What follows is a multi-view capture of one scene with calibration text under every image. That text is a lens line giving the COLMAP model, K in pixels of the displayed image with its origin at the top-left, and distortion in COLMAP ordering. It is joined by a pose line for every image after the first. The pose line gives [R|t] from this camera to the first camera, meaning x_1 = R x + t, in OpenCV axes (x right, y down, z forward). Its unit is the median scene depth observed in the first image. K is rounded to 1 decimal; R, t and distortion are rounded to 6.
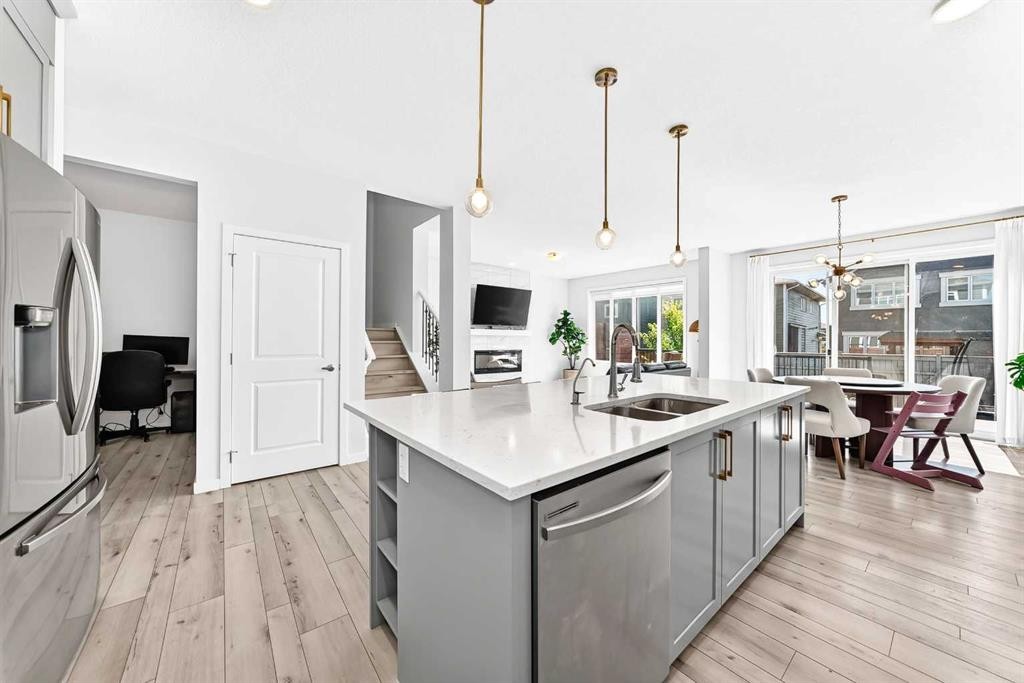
lens RADIAL K [[373.8, 0, 509.0], [0, 373.8, 335.7], [0, 0, 1]] dist [-0.021000, 0.006814]
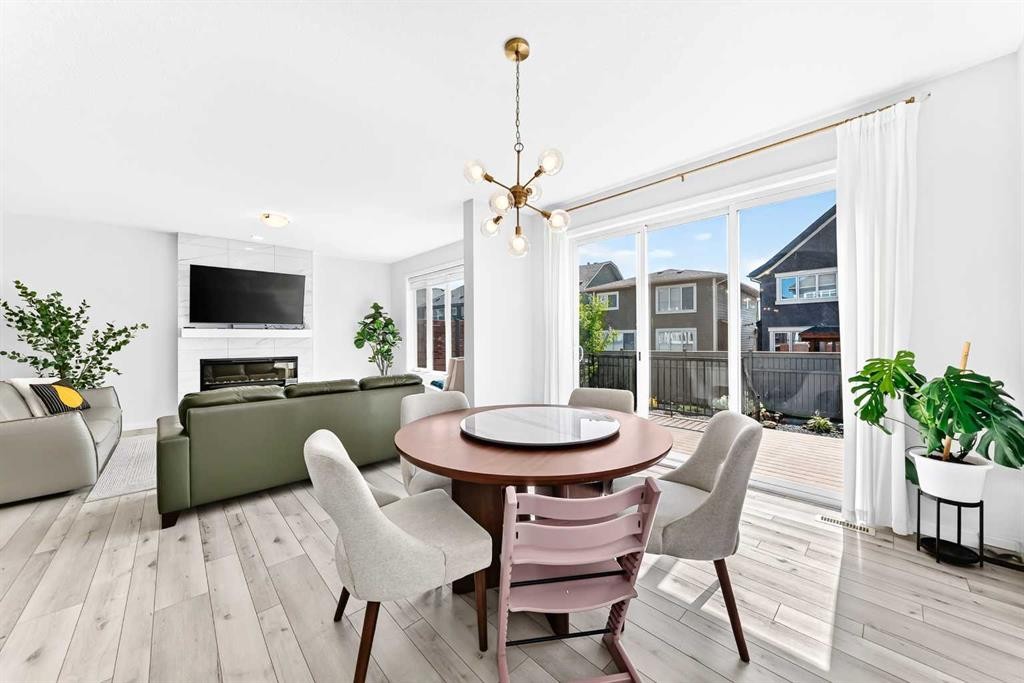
lens RADIAL K [[373.8, 0, 509.0], [0, 373.8, 335.7], [0, 0, 1]] dist [-0.021000, 0.006814]
pose [[0.997298, -0.013898, 0.072135, 0.689088], [0.014008, 0.999901, -0.001028, 0.006137], [-0.072114, 0.002036, 0.997394, 0.419462]]
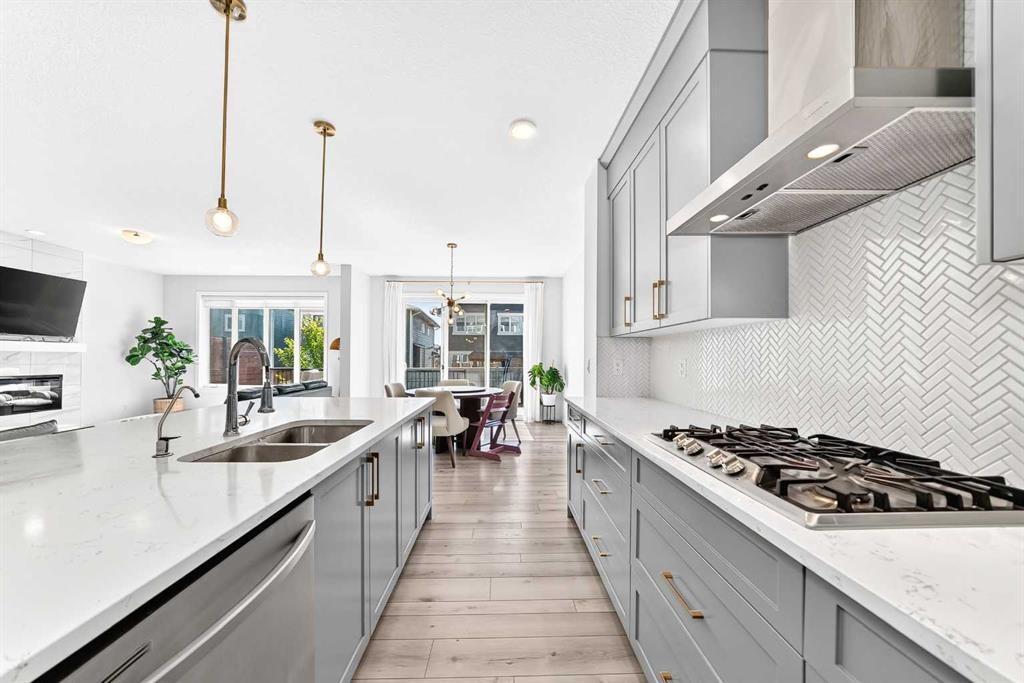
lens RADIAL K [[362.7, 0, 508.5], [0, 362.7, 354.4], [0, 0, 1]] dist [-0.011237, 0.000133]
pose [[0.610492, 0.004195, 0.792011, 0.030474], [-0.006370, 0.999980, -0.000387, -0.000090], [-0.791997, -0.004809, 0.610506, 0.081287]]
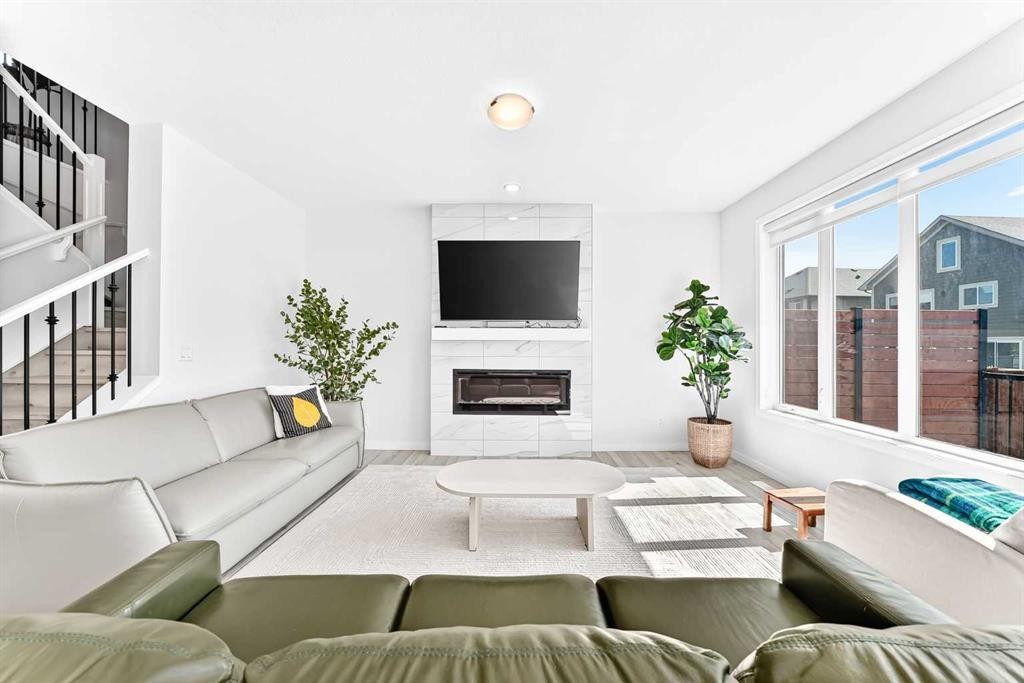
lens RADIAL K [[367.8, 0, 514.3], [0, 367.8, 342.6], [0, 0, 1]] dist [-0.016629, 0.000063]
pose [[0.778189, -0.005323, -0.628008, 0.473581], [0.006050, 0.999981, -0.000979, 0.004926], [0.628001, -0.003038, 0.778206, 1.026575]]
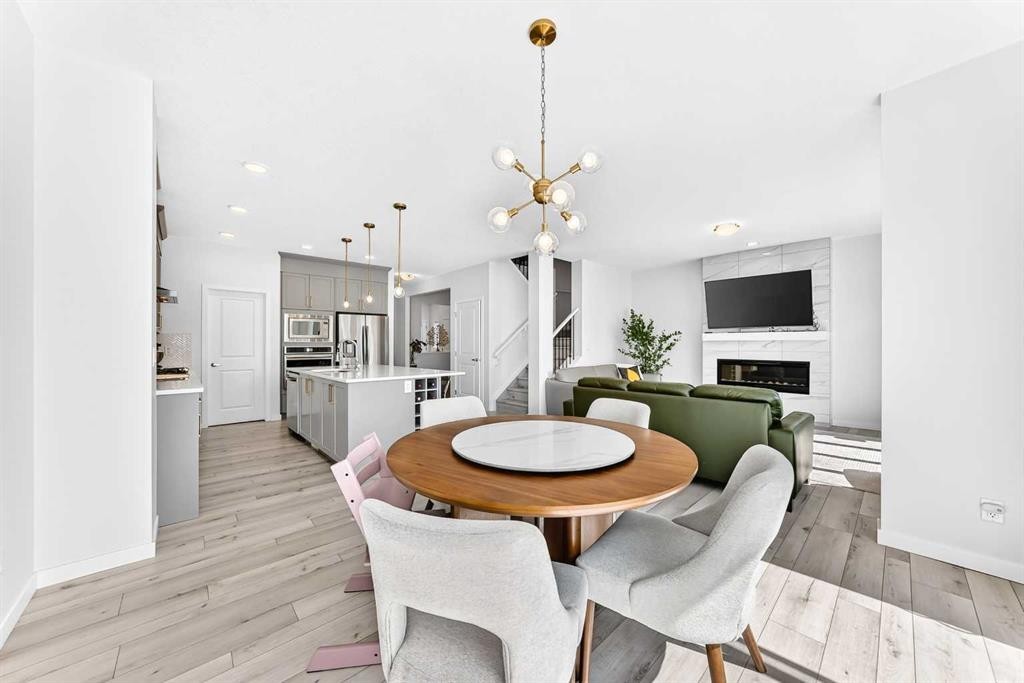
lens RADIAL K [[367.8, 0, 514.3], [0, 367.8, 342.6], [0, 0, 1]] dist [-0.016629, 0.000063]
pose [[0.082524, -0.010906, -0.996529, 1.085622], [0.009649, 0.999902, -0.010144, 0.010272], [0.996542, -0.008779, 0.082622, 0.753287]]
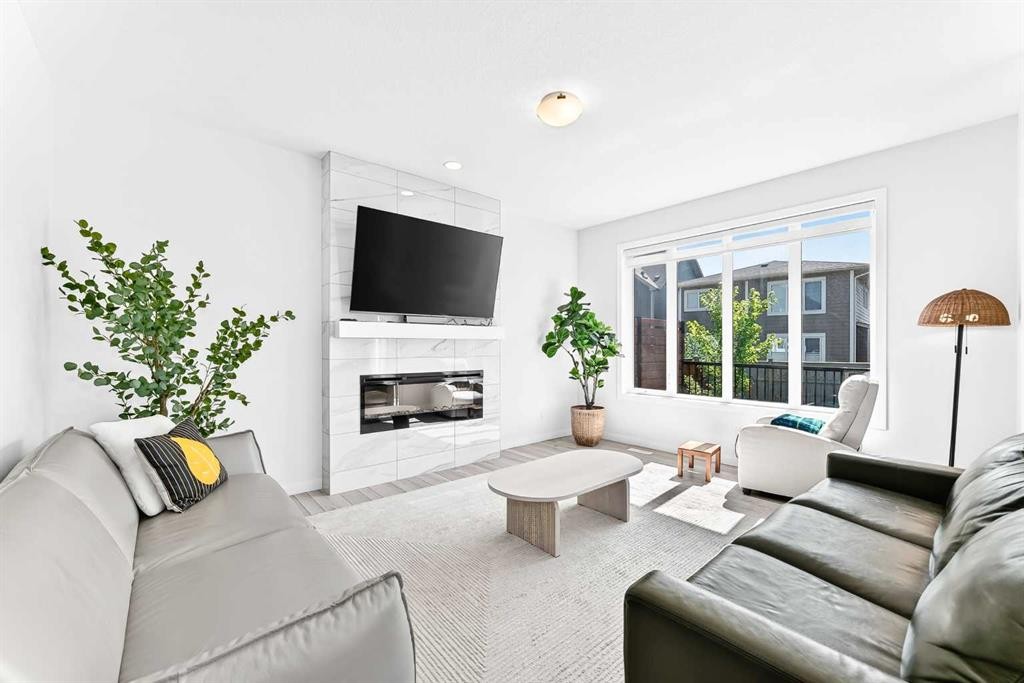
lens RADIAL K [[416.0, 0, 512.0], [0, 416.0, 341.5], [0, 0, 1]] dist [-0.011487, 0.000208]
pose [[0.998891, -0.003357, 0.046973, 0.080034], [0.003217, 0.999990, 0.003046, 0.002935], [-0.046983, -0.002892, 0.998892, 0.858227]]
